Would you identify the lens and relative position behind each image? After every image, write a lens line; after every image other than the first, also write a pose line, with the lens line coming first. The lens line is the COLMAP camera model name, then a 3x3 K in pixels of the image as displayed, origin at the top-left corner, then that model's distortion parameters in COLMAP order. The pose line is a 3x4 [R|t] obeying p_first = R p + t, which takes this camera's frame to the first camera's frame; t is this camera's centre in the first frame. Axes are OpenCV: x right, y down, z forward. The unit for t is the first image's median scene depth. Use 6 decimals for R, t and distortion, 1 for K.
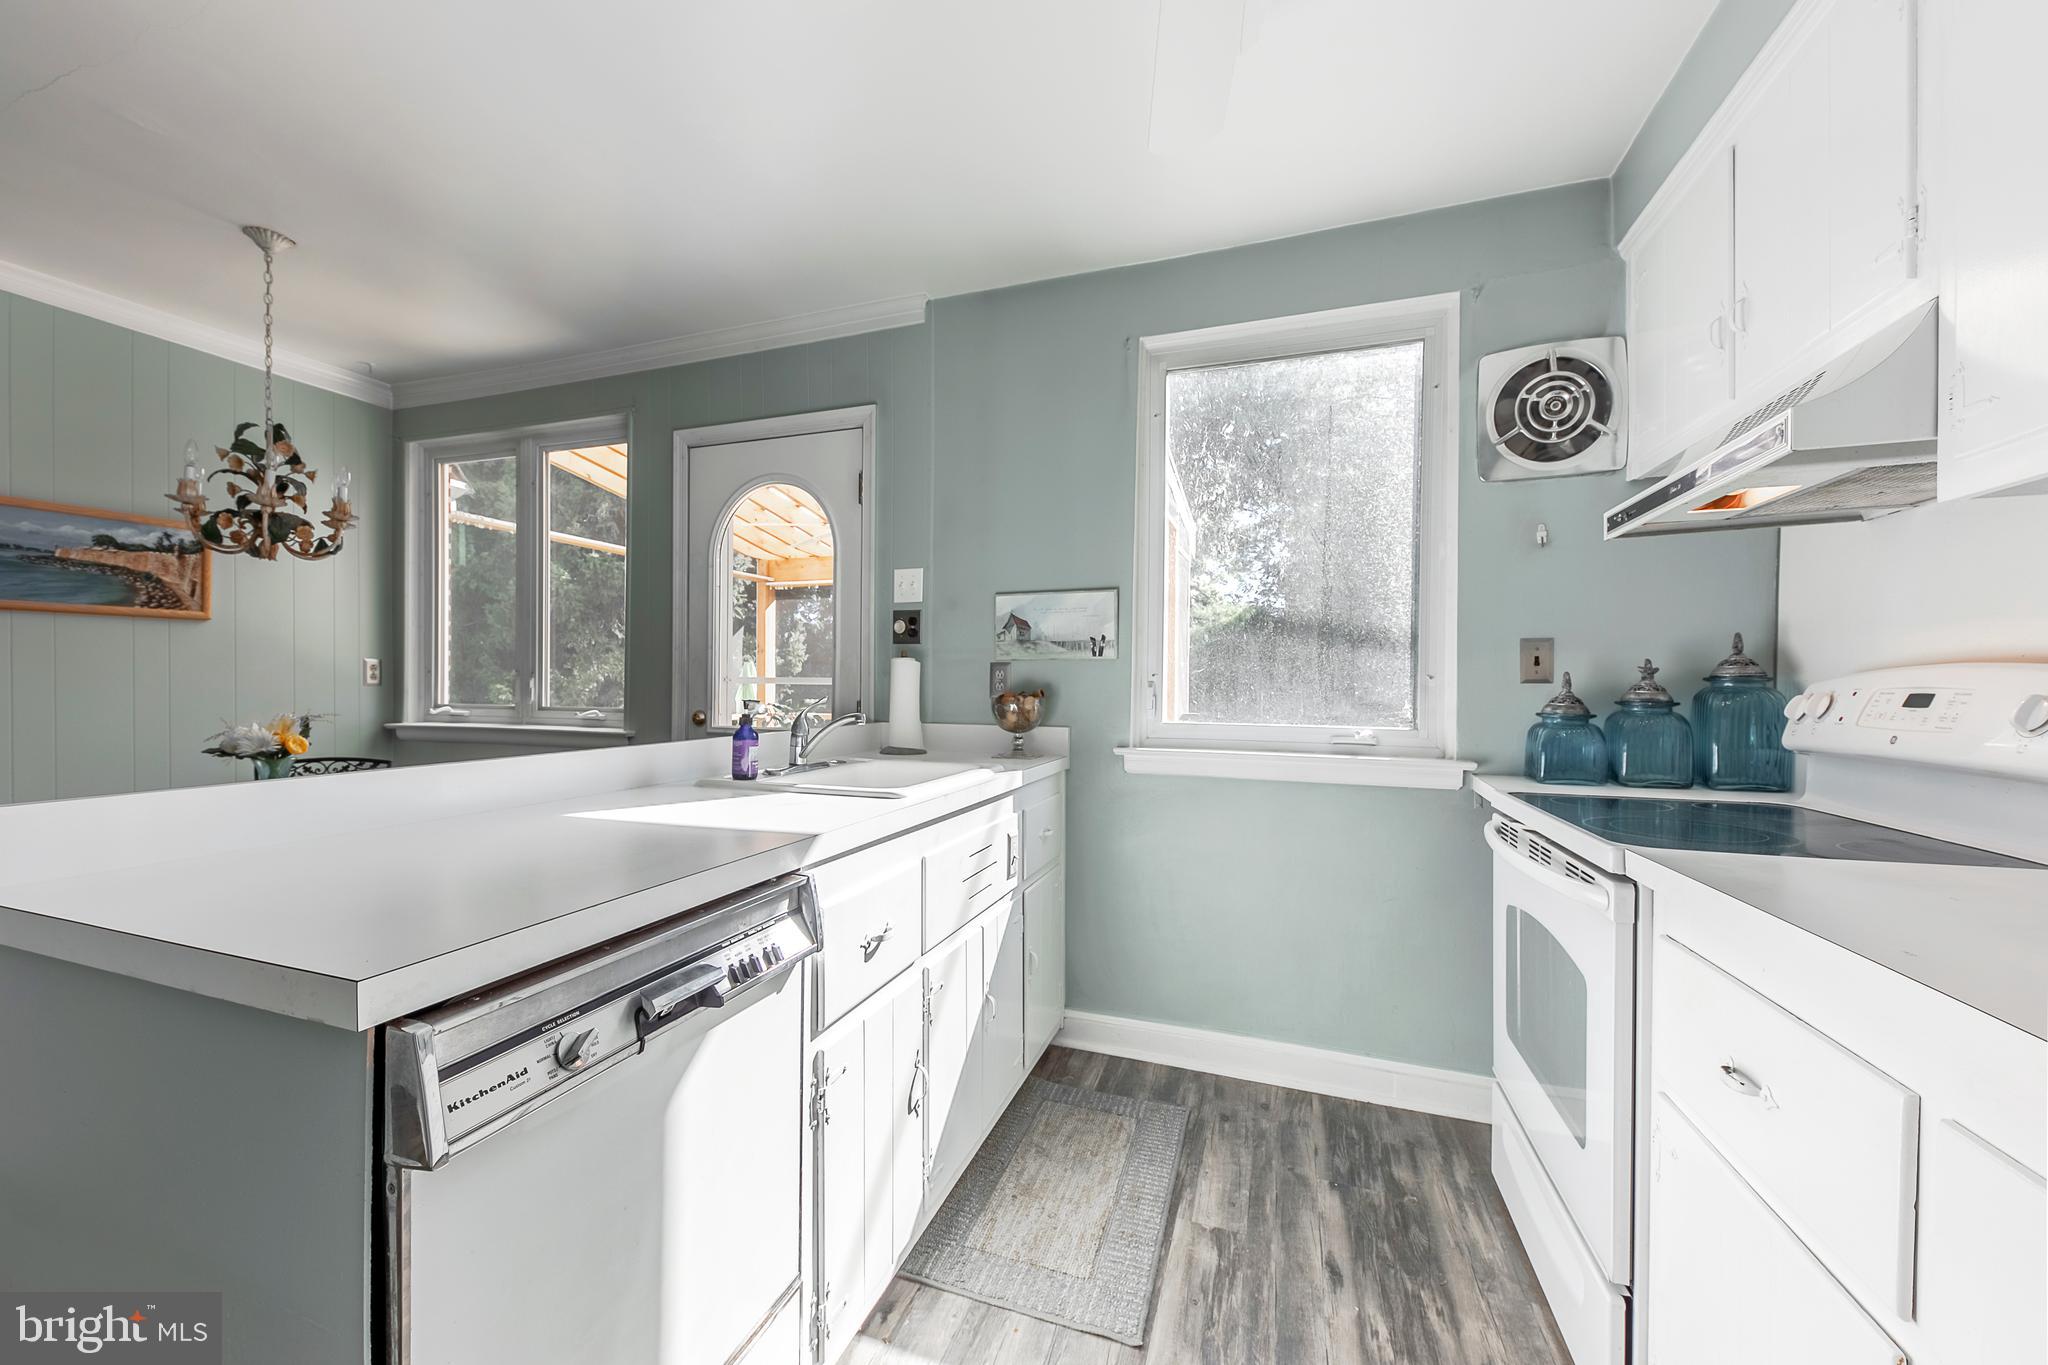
lens RADIAL K [[803.0, 0, 1014.8], [0, 803.0, 685.9], [0, 0, 1]] dist [0.003297, 0.000227]
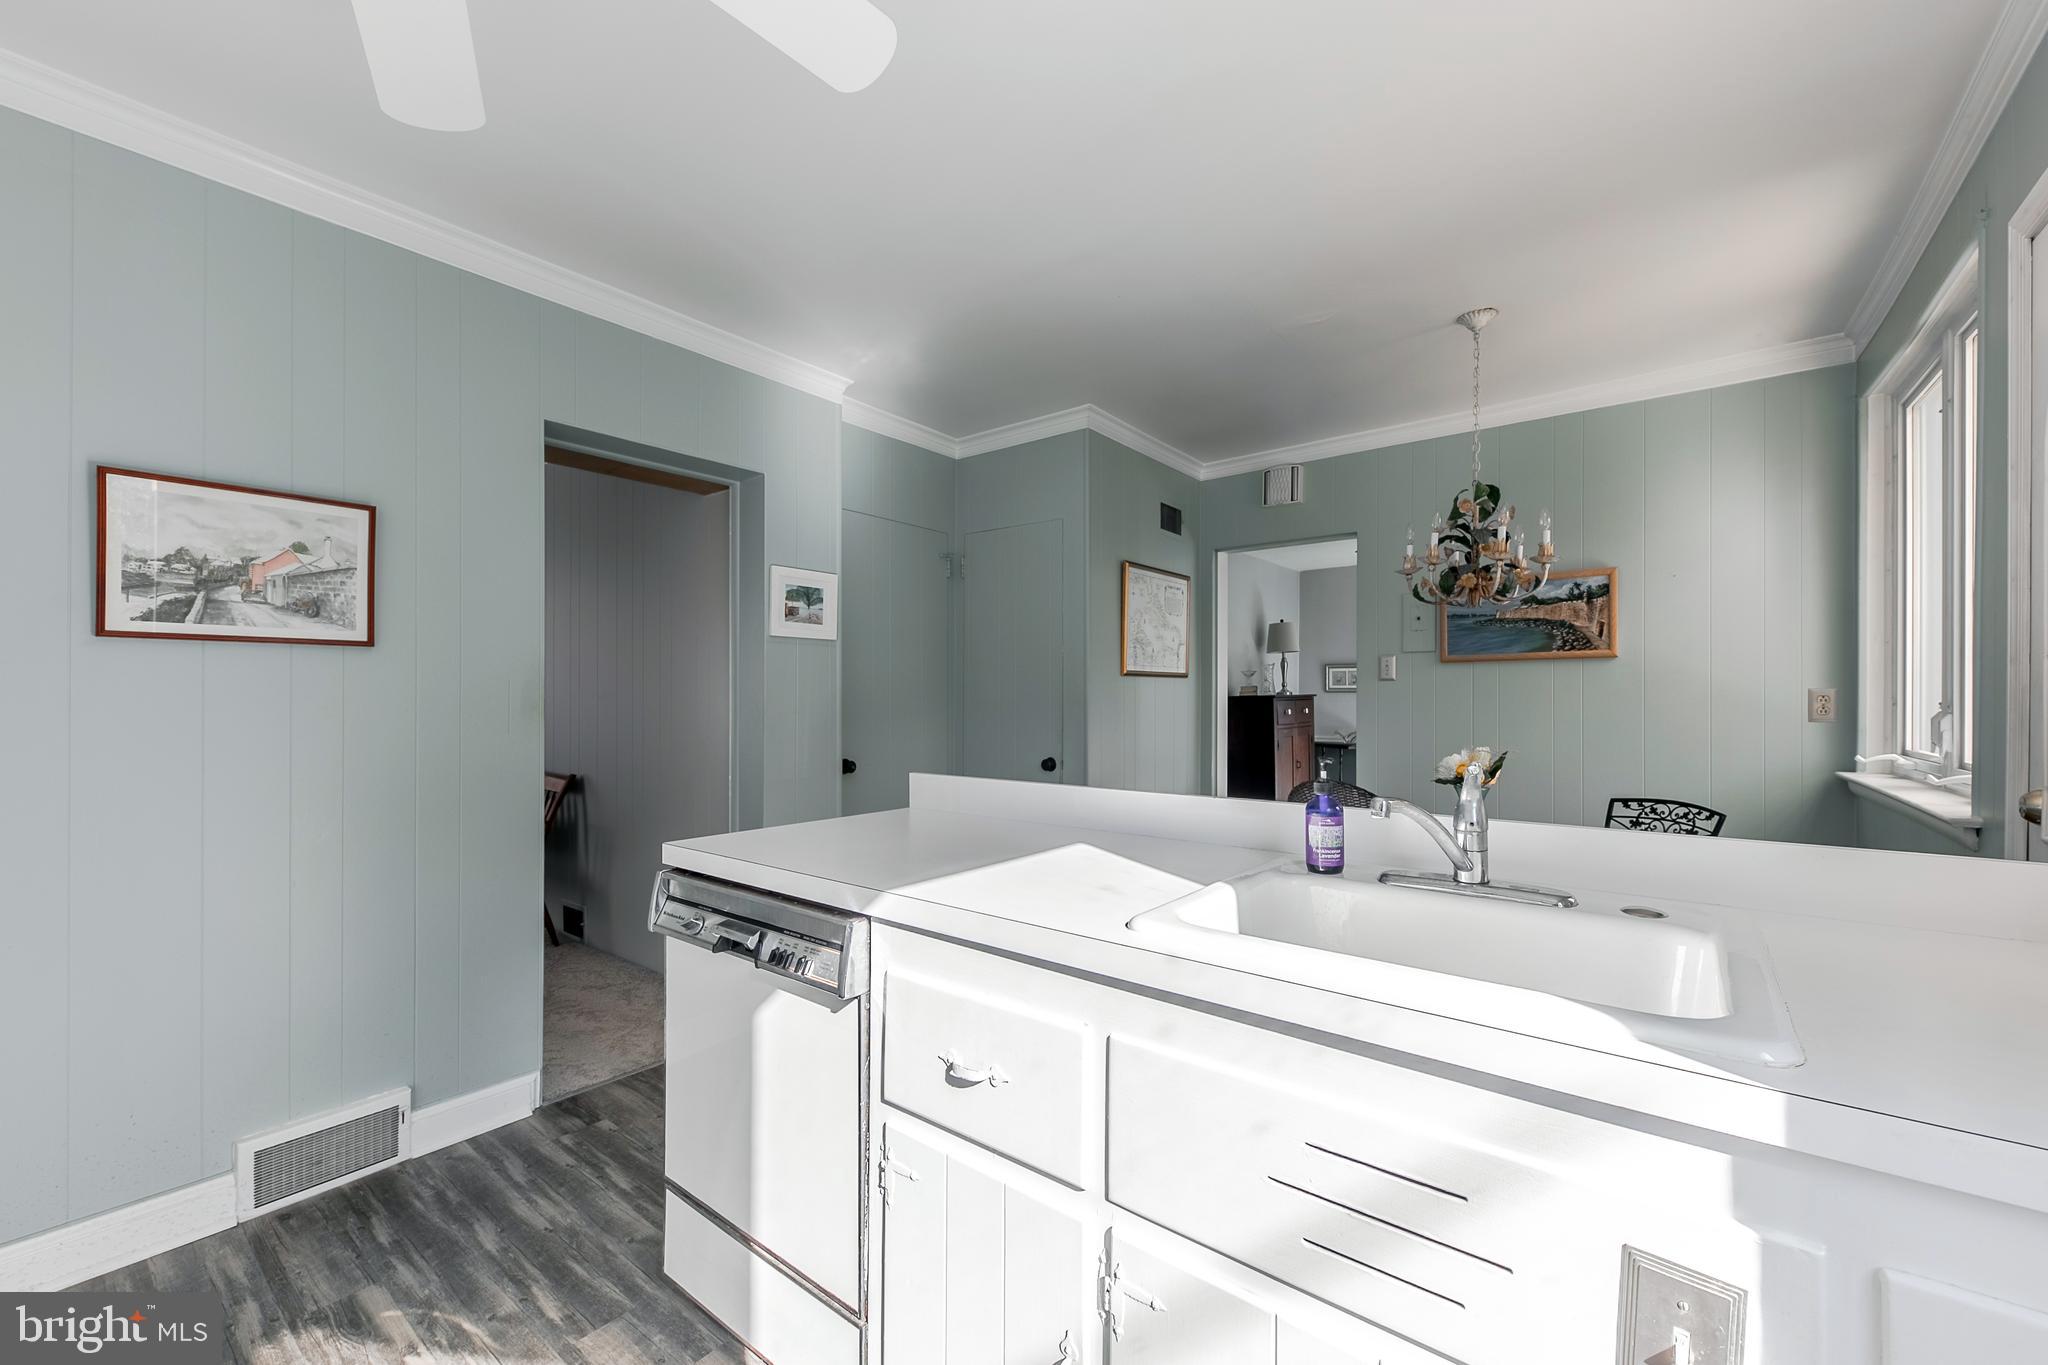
lens RADIAL K [[803.0, 0, 1022.1], [0, 803.0, 692.0], [0, 0, 1]] dist [0.003297, 0.000227]
pose [[-0.329178, -0.015186, -0.944146, 0.266193], [-0.009423, 0.999874, -0.012797, -0.016030], [0.944221, 0.004684, -0.329279, 0.651711]]
